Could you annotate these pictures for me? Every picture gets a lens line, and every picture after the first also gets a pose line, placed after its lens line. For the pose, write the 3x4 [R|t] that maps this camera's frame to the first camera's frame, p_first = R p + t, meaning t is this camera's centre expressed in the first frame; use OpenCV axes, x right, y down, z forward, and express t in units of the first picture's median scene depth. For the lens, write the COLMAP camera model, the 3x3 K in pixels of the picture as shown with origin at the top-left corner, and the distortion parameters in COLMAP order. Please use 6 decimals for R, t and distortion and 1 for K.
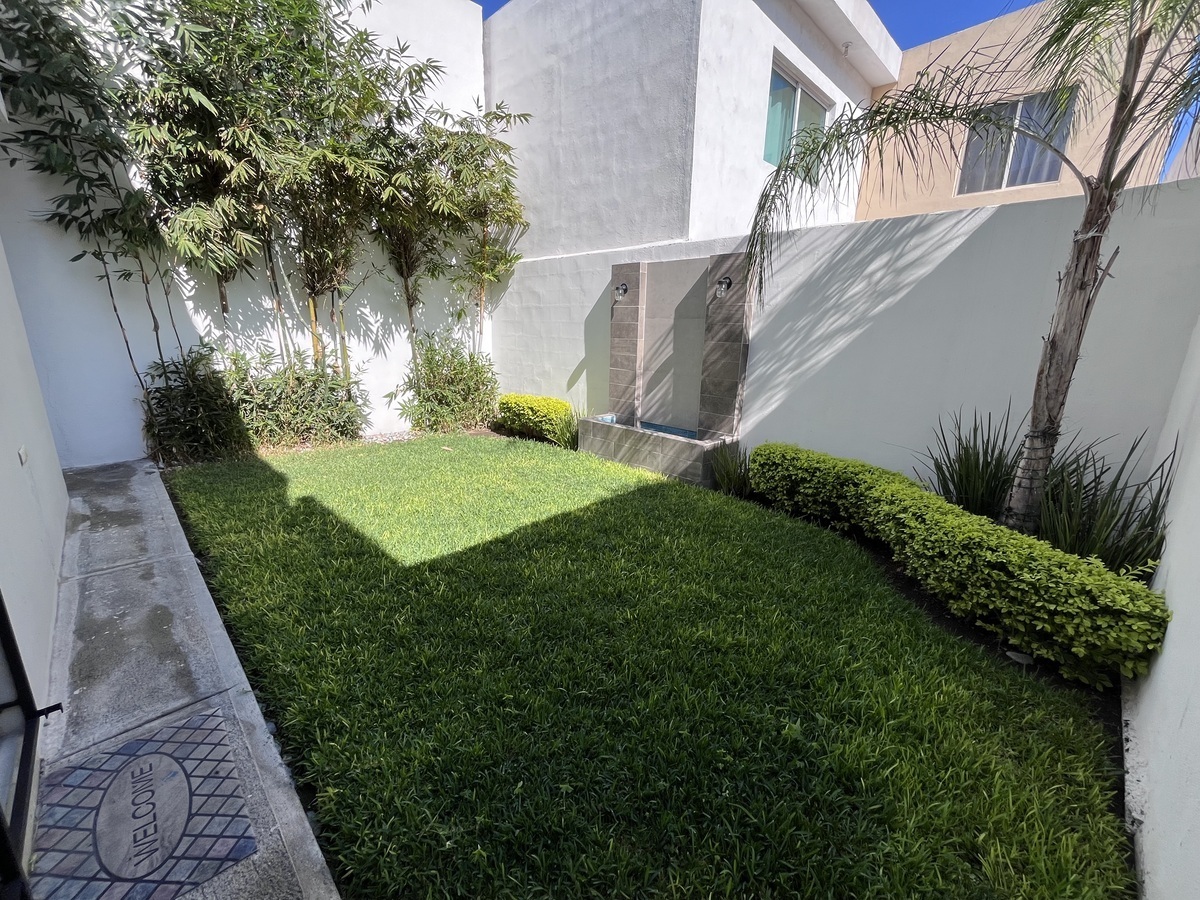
lens RADIAL K [[487.5, 0, 587.5], [0, 487.5, 451.7], [0, 0, 1]] dist [-0.004244, 0.002441]
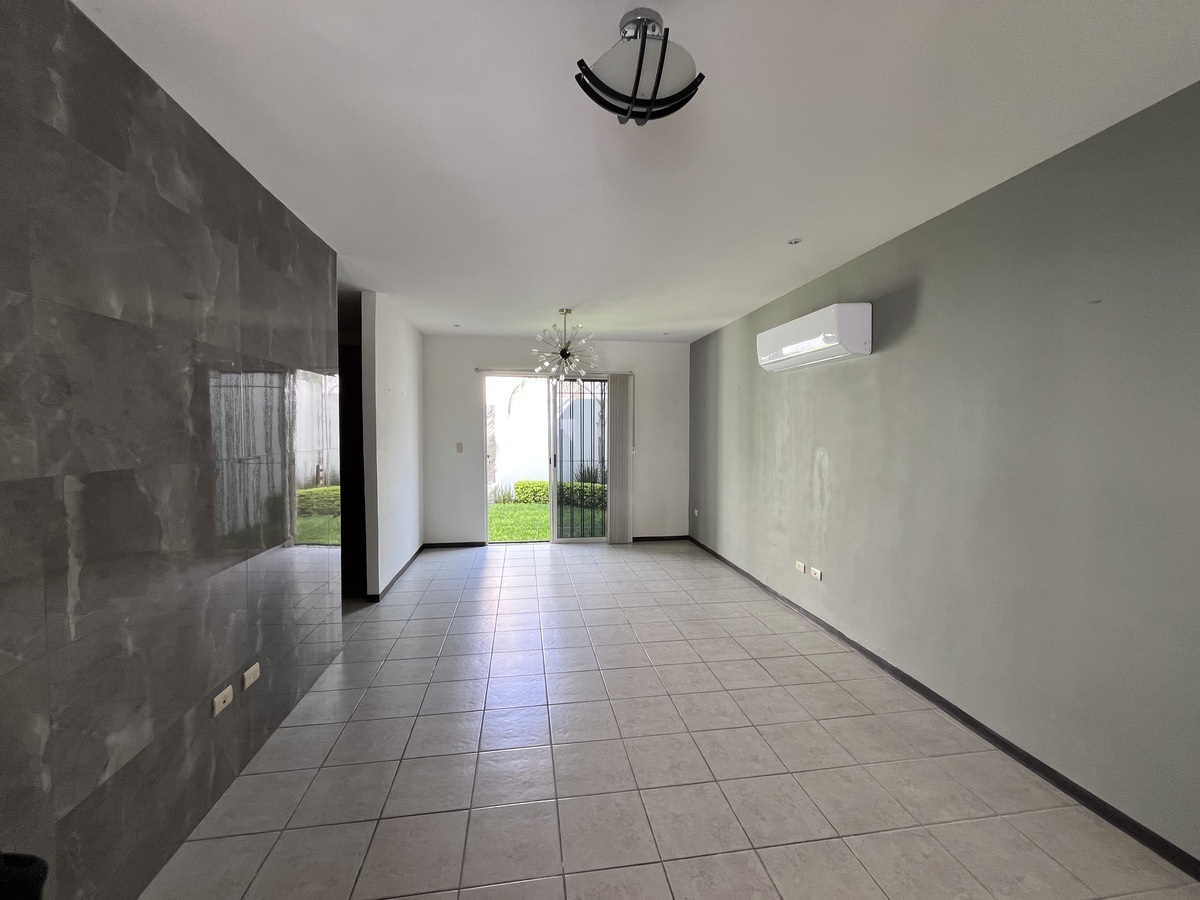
lens RADIAL K [[487.5, 0, 595.5], [0, 487.5, 443.7], [0, 0, 1]] dist [-0.004244, 0.002441]
pose [[0.604778, -0.044967, 0.795124, -1.133637], [0.206759, 0.973036, -0.102234, 0.112413], [-0.769087, 0.226228, 0.597768, -0.681550]]
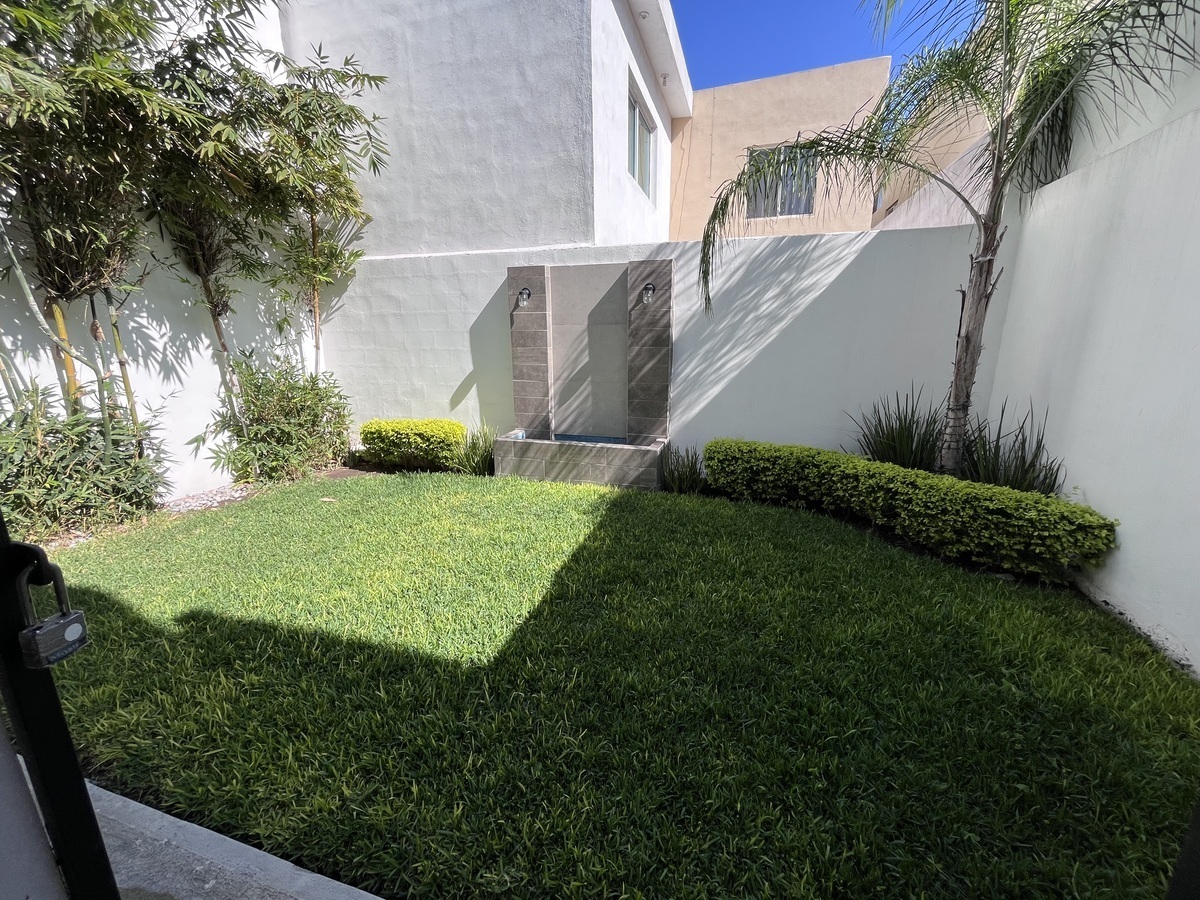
lens RADIAL K [[487.5, 0, 599.6], [0, 487.5, 453.0], [0, 0, 1]] dist [-0.004244, 0.002441]
pose [[0.881455, -0.136958, 0.451972, -0.287290], [0.140996, 0.989696, 0.024925, -0.043821], [-0.450729, 0.041755, 0.891684, 0.142296]]
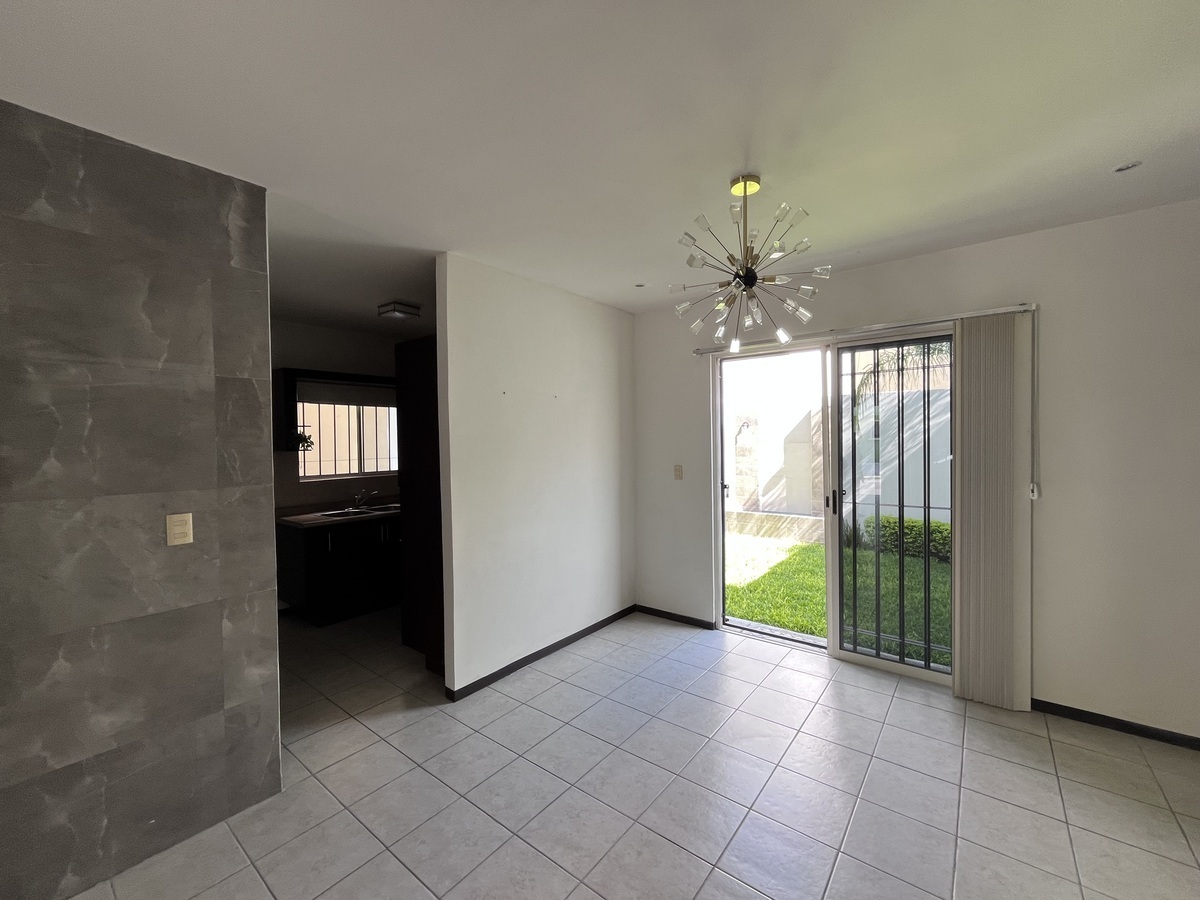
lens RADIAL K [[487.5, 0, 597.9], [0, 487.5, 452.4], [0, 0, 1]] dist [-0.004244, 0.002441]
pose [[0.993047, -0.038480, 0.111255, -0.629500], [0.062398, 0.973440, -0.220274, 0.068221], [-0.099824, 0.225684, 0.969073, -0.484868]]
